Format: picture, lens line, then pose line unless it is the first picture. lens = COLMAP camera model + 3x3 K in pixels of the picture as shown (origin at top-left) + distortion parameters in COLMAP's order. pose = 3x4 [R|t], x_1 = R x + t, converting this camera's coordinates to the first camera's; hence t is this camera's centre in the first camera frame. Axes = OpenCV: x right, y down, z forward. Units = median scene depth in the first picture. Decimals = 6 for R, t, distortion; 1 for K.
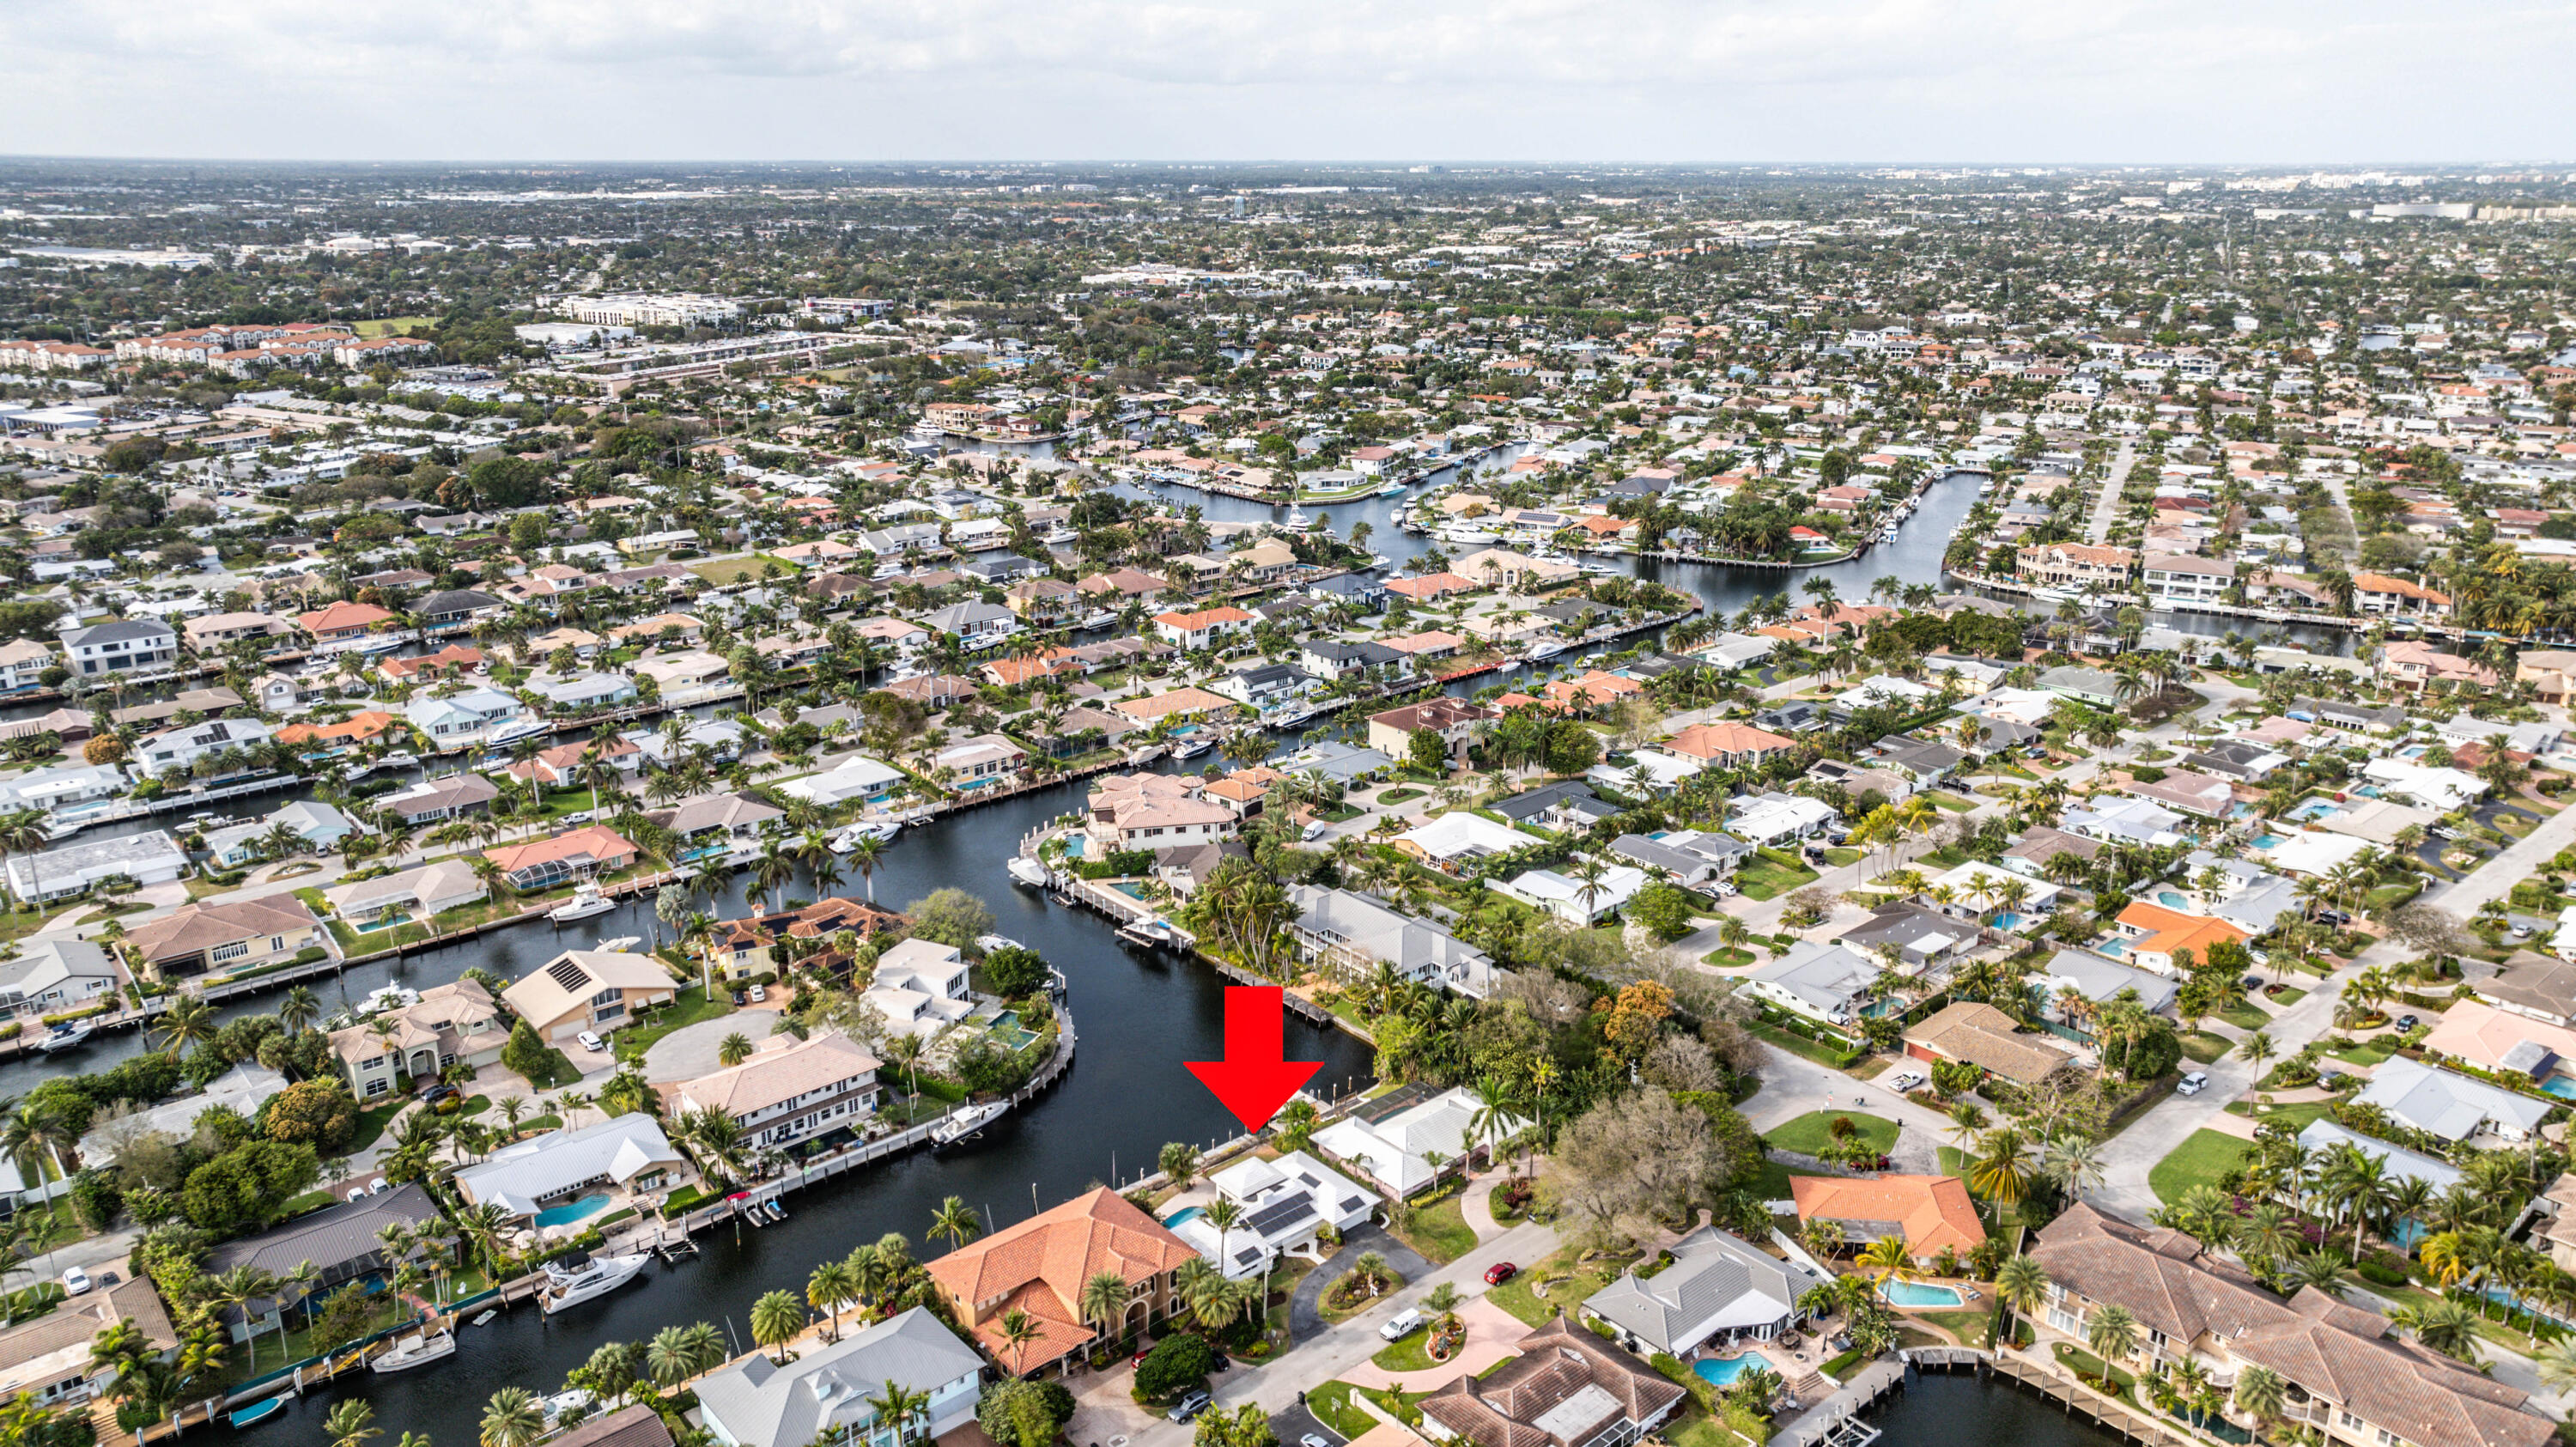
lens RADIAL K [[1800.8, 0, 1286.2], [0, 1800.8, 737.0], [0, 0, 1]] dist [-0.023034, 0.043045]
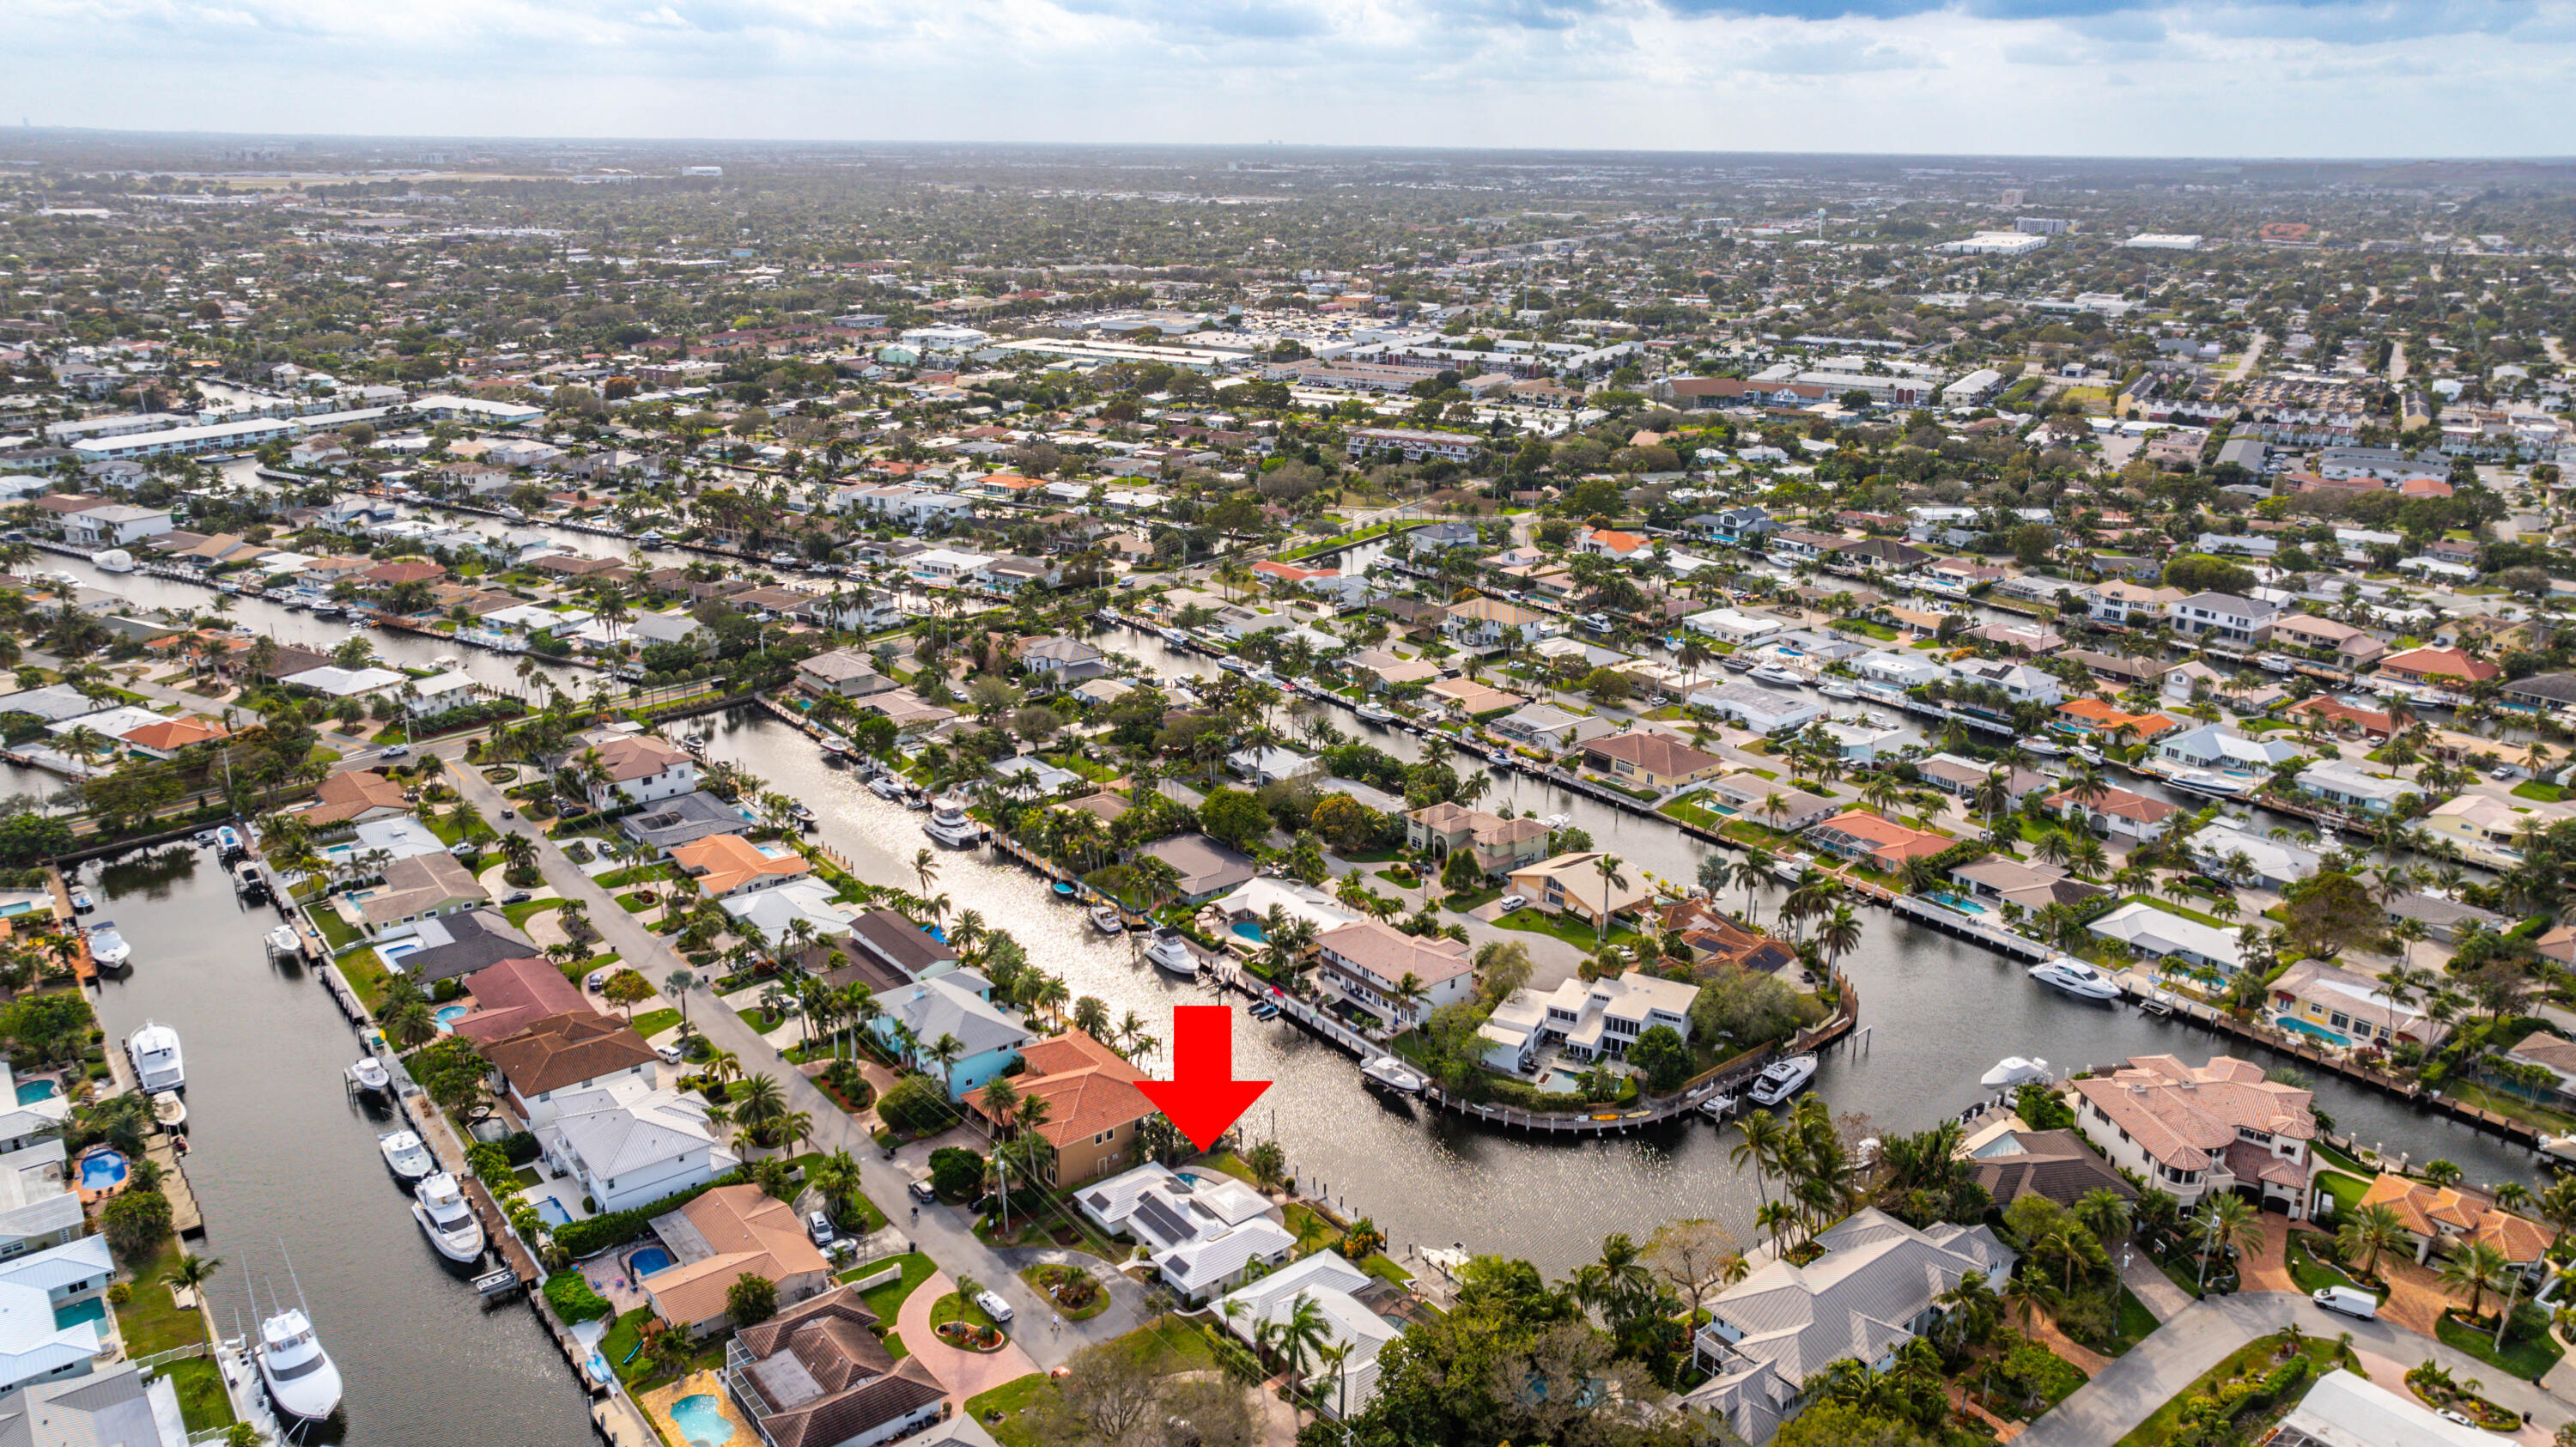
lens RADIAL K [[1800.8, 0, 1302.9], [0, 1800.8, 730.9], [0, 0, 1]] dist [-0.023034, 0.043045]
pose [[-0.041437, 0.308536, -0.950310, 0.751739], [-0.317772, 0.897670, 0.305301, -0.264428], [0.947261, 0.314633, 0.060848, 0.828390]]
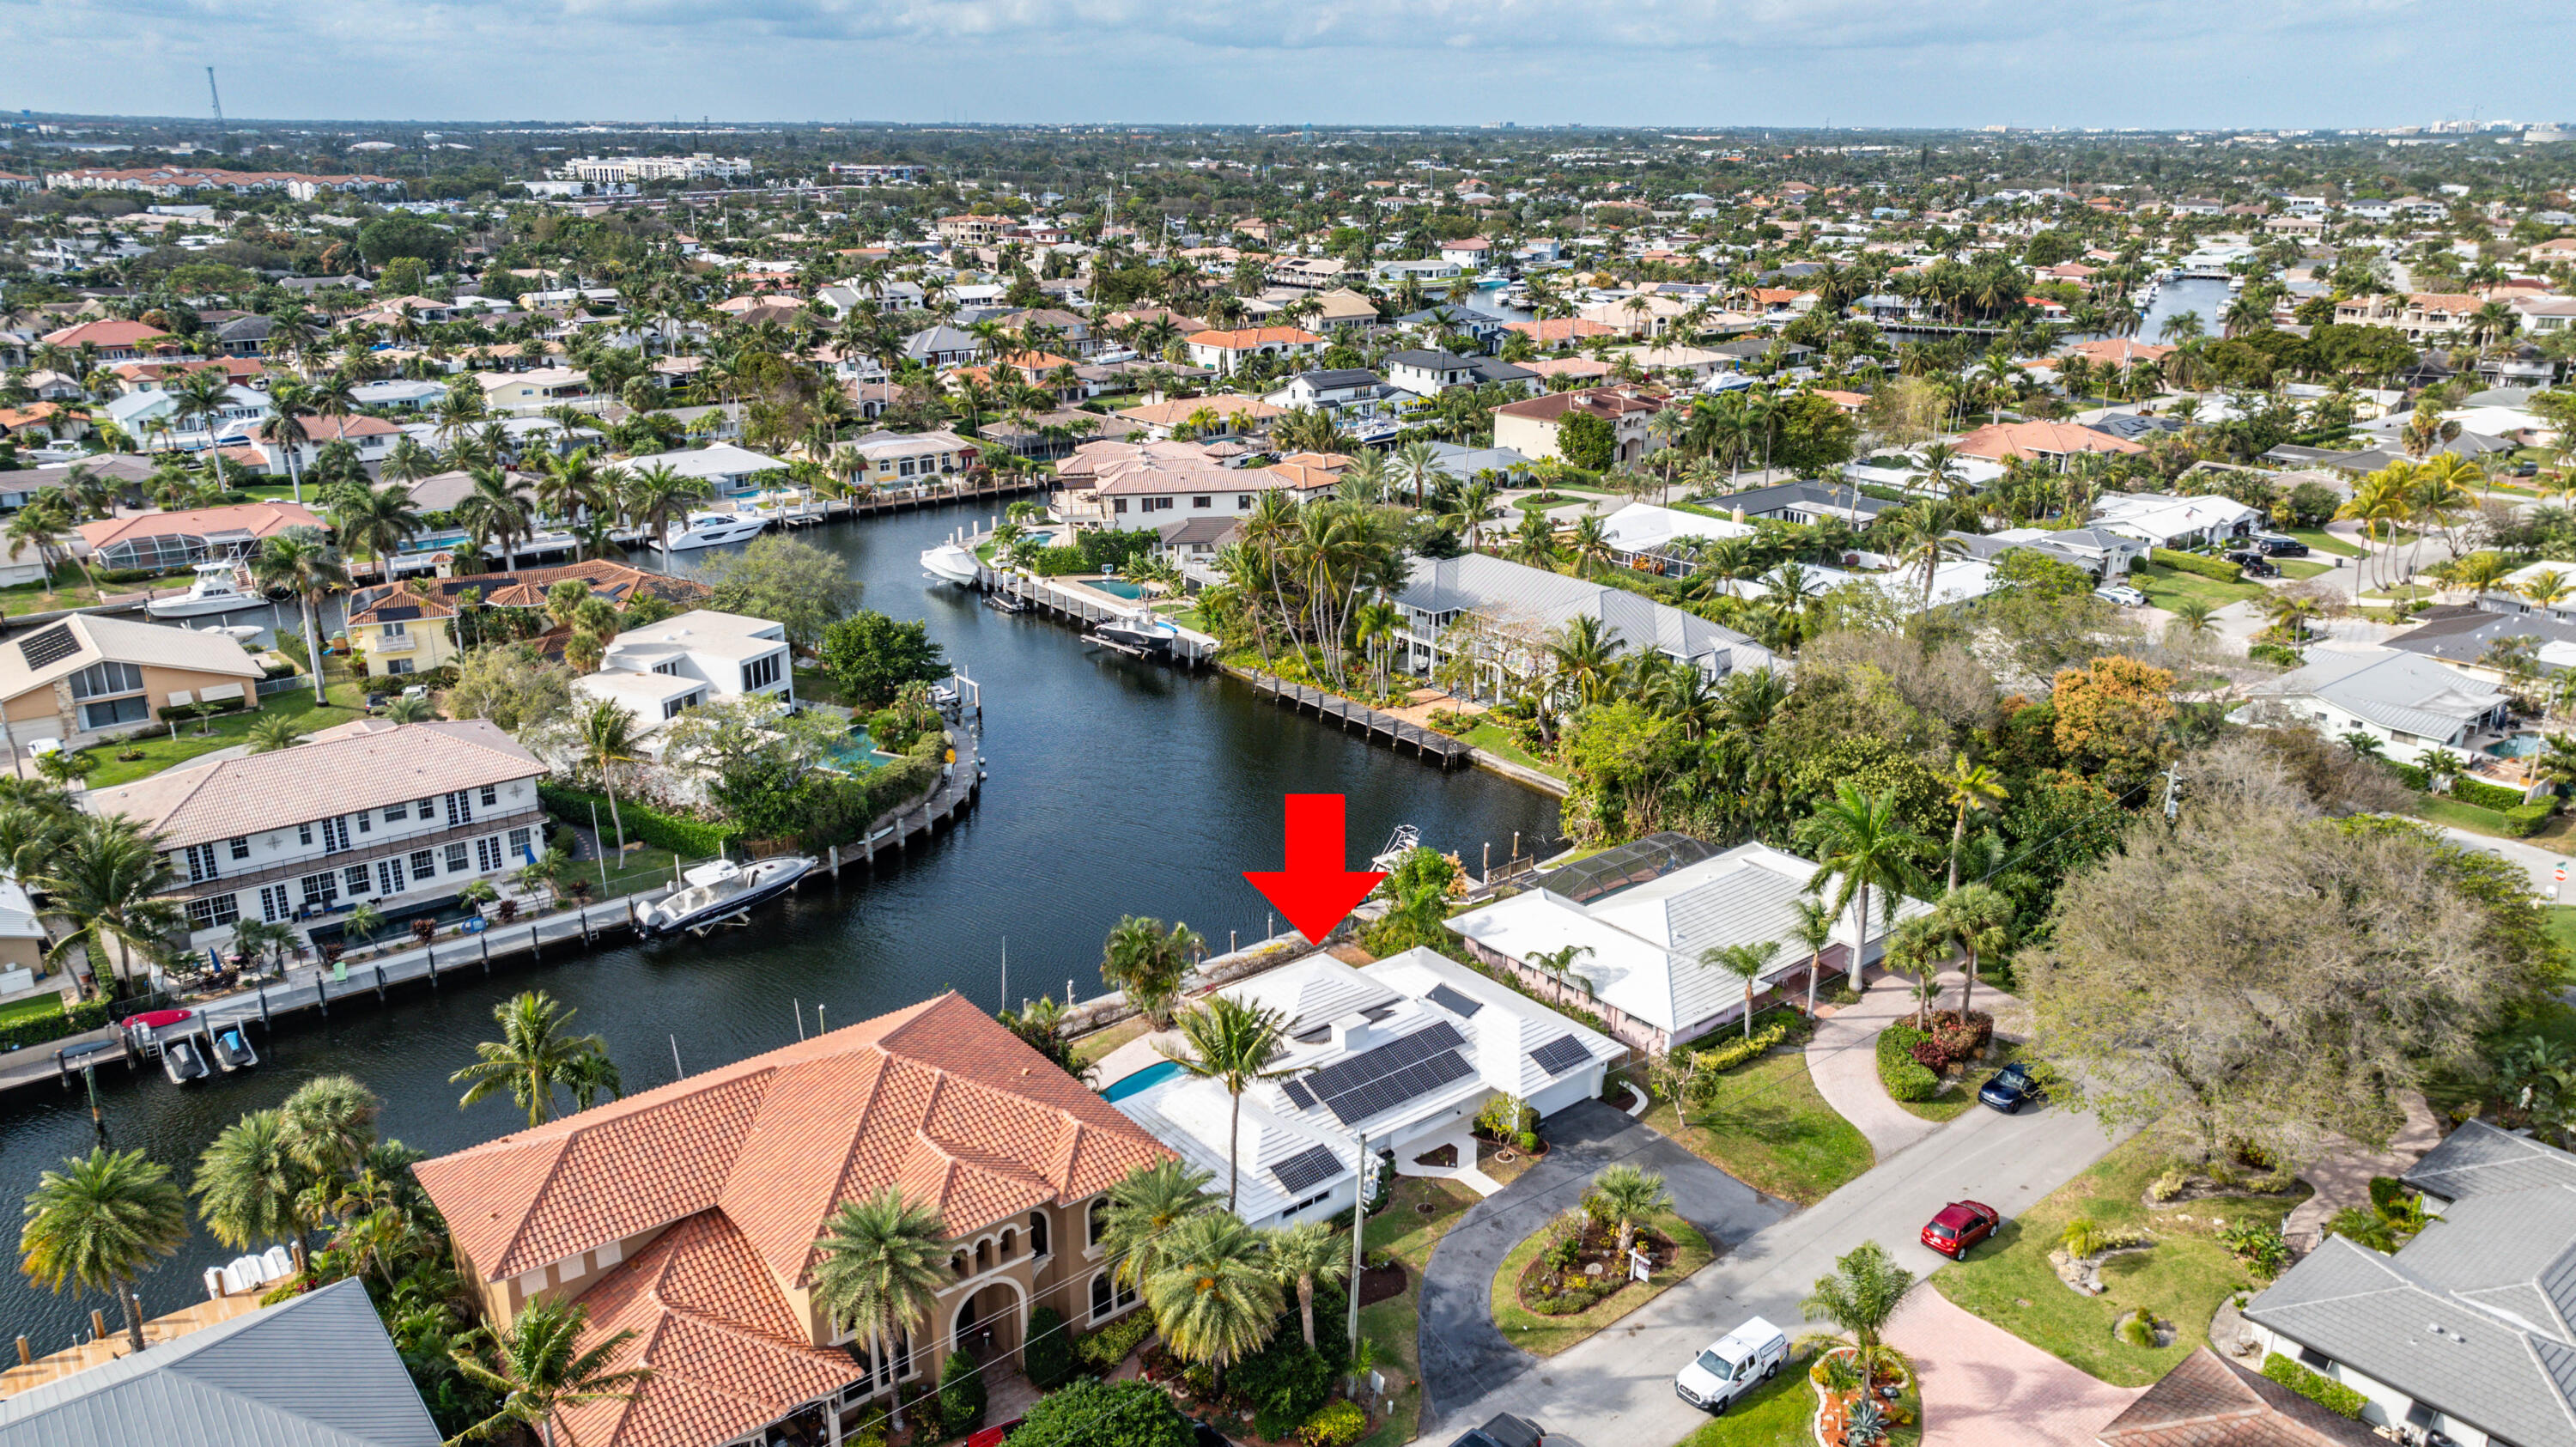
lens RADIAL K [[1800.8, 0, 1286.6], [0, 1800.8, 719.9], [0, 0, 1]] dist [-0.023034, 0.043045]
pose [[0.999363, 0.014497, -0.032603, -0.012365], [-0.014309, 0.999880, 0.005969, 0.164024], [0.032686, -0.005498, 0.999451, 0.530443]]
